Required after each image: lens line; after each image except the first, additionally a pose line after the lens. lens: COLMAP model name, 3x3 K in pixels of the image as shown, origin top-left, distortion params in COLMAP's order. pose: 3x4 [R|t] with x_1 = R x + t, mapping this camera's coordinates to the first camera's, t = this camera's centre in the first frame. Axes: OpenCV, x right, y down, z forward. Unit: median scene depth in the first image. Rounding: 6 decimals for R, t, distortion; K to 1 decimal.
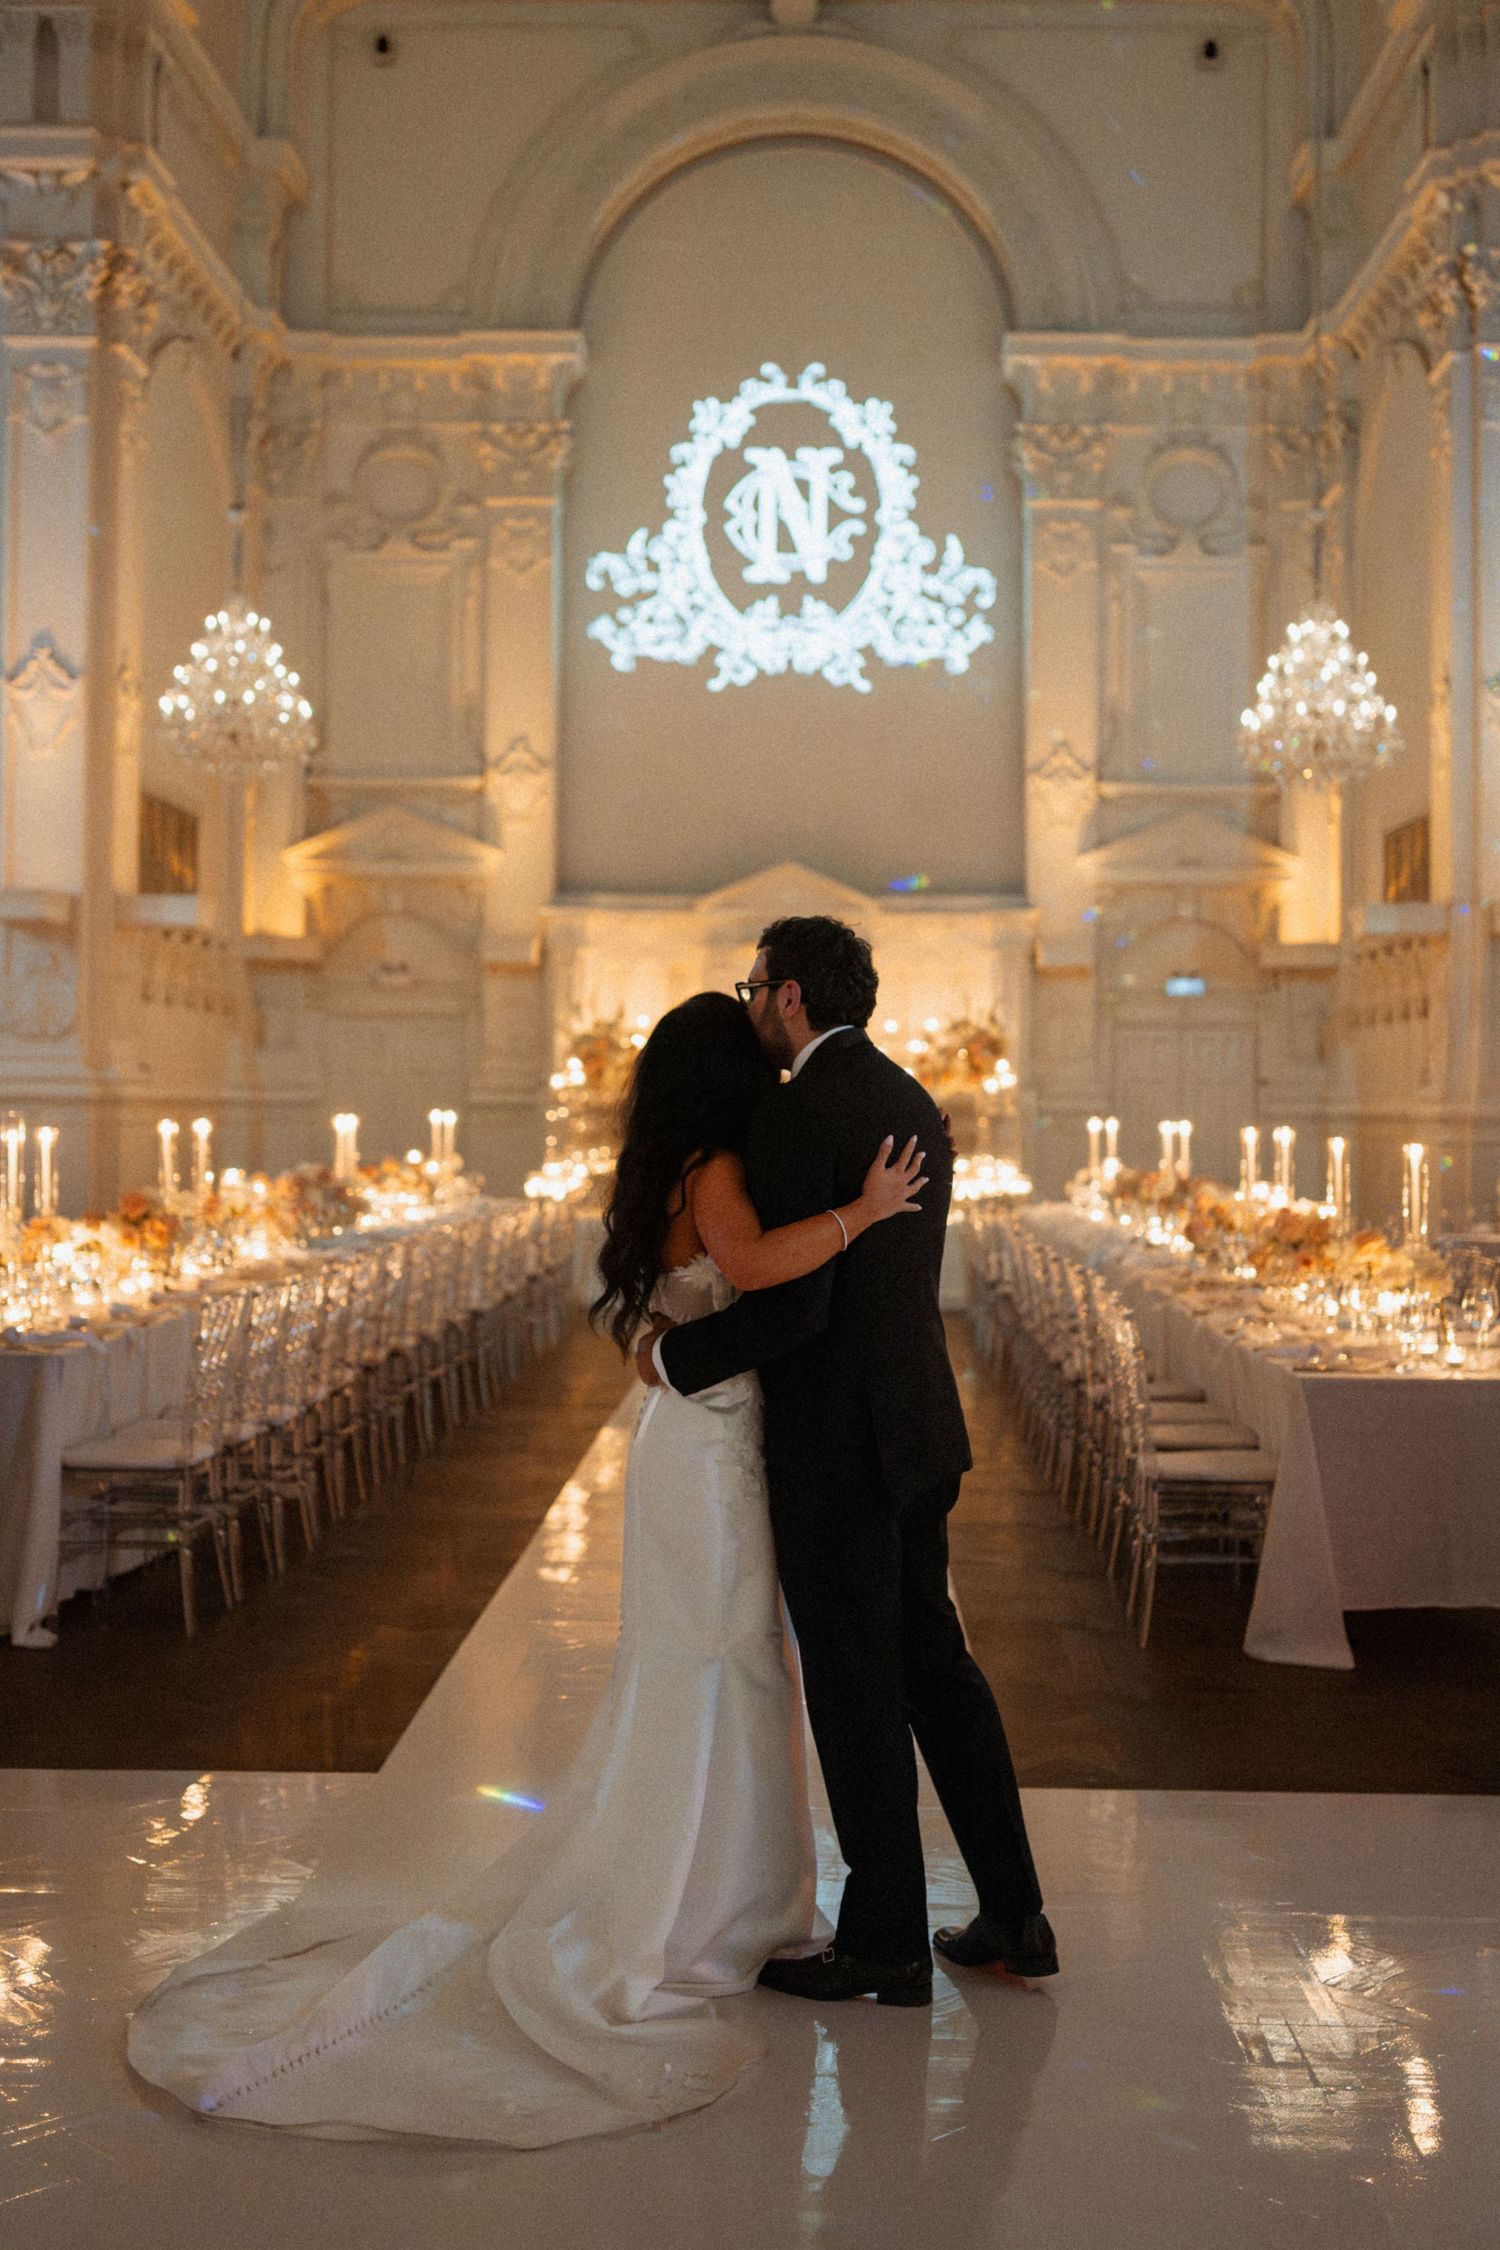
lens RADIAL K [[2420.0, 0, 757.9], [0, 2420.0, 1122.0], [0, 0, 1]] dist [-0.026275, 0.000000]
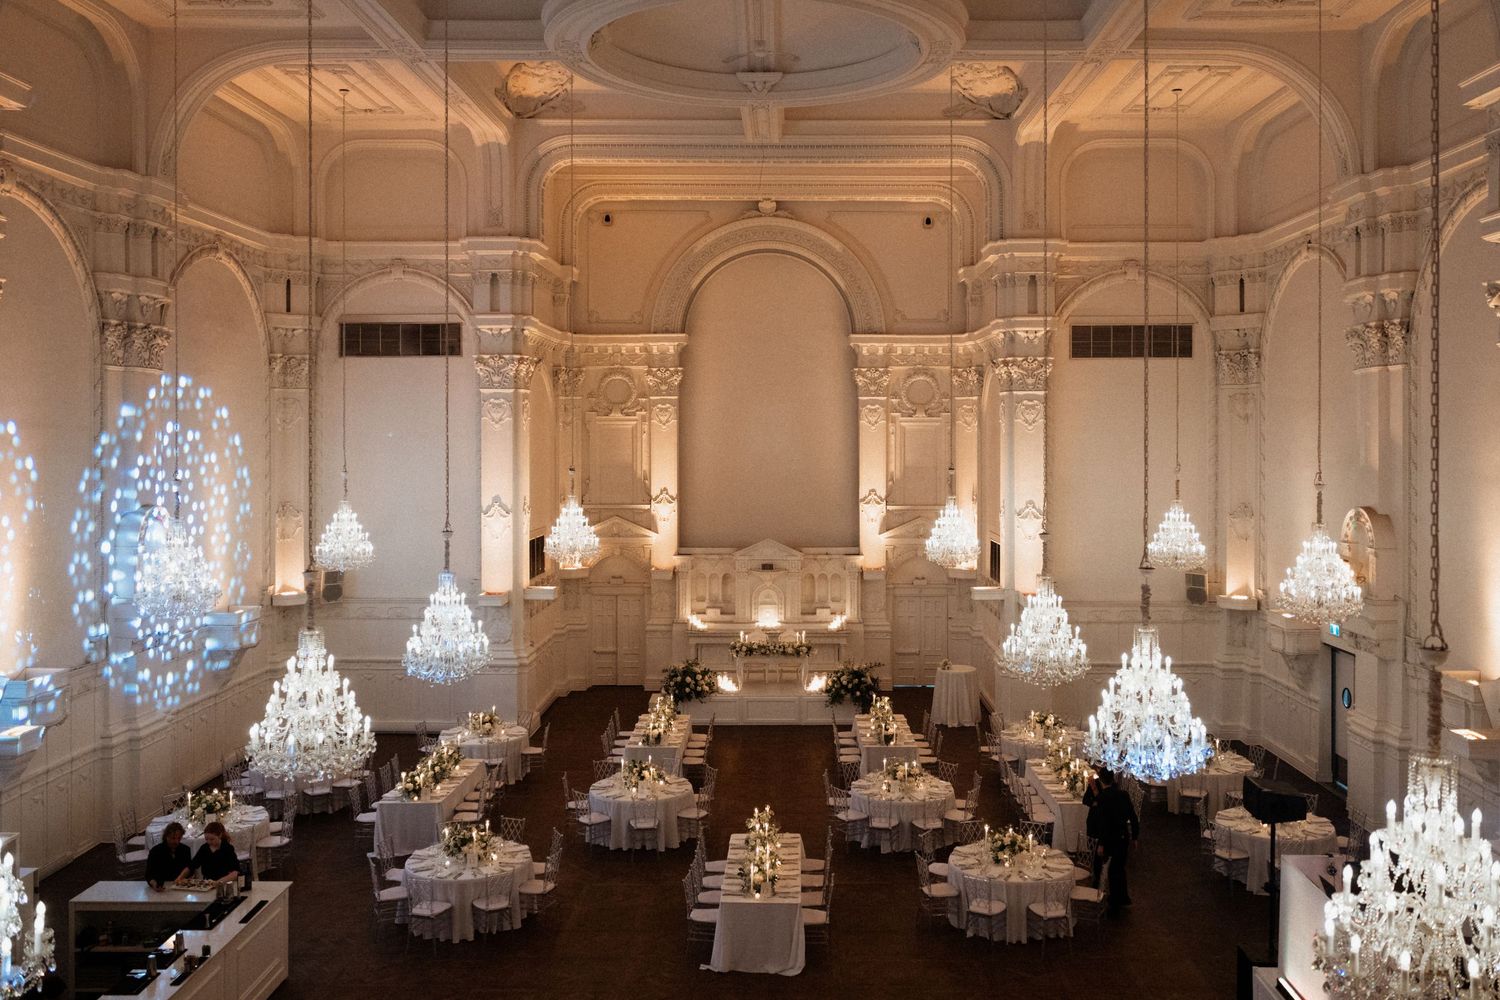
lens RADIAL K [[1206.2, 0, 792.6], [0, 1206.2, 488.5], [0, 0, 1]] dist [0.005368, -0.003636]
pose [[0.999517, -0.009109, 0.029714, 0.000543], [0.008736, 0.999881, 0.012684, -0.175178], [-0.029826, -0.012418, 0.999478, -0.299439]]
